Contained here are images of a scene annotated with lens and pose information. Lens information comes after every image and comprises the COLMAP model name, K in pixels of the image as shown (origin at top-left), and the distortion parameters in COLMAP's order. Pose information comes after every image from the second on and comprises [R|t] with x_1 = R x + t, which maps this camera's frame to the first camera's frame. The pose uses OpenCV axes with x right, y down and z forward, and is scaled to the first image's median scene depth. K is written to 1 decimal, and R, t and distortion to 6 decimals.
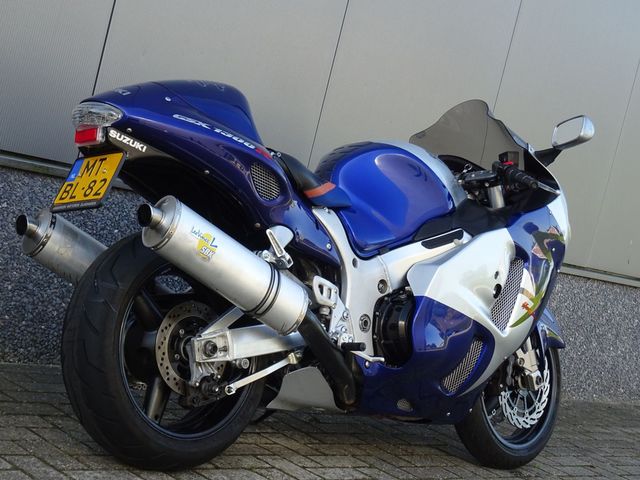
lens RADIAL K [[1345.2, 0, 320.0], [0, 1345.2, 240.0], [0, 0, 1]] dist [-0.049290, -0.086756]
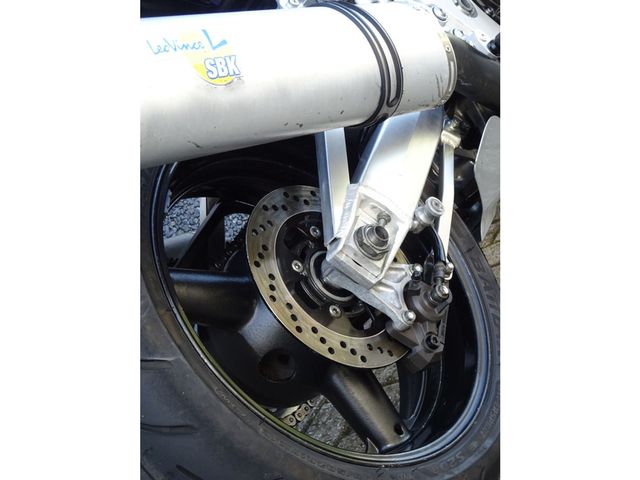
lens RADIAL K [[1300.7, 0, 320.0], [0, 1300.7, 240.0], [0, 0, 1]] dist [-0.014851, -0.008715]
pose [[0.653374, -0.757023, 0.004279, -0.093308], [0.749188, 0.647404, 0.139948, 0.008754], [-0.108714, -0.088233, 0.990150, 0.577566]]
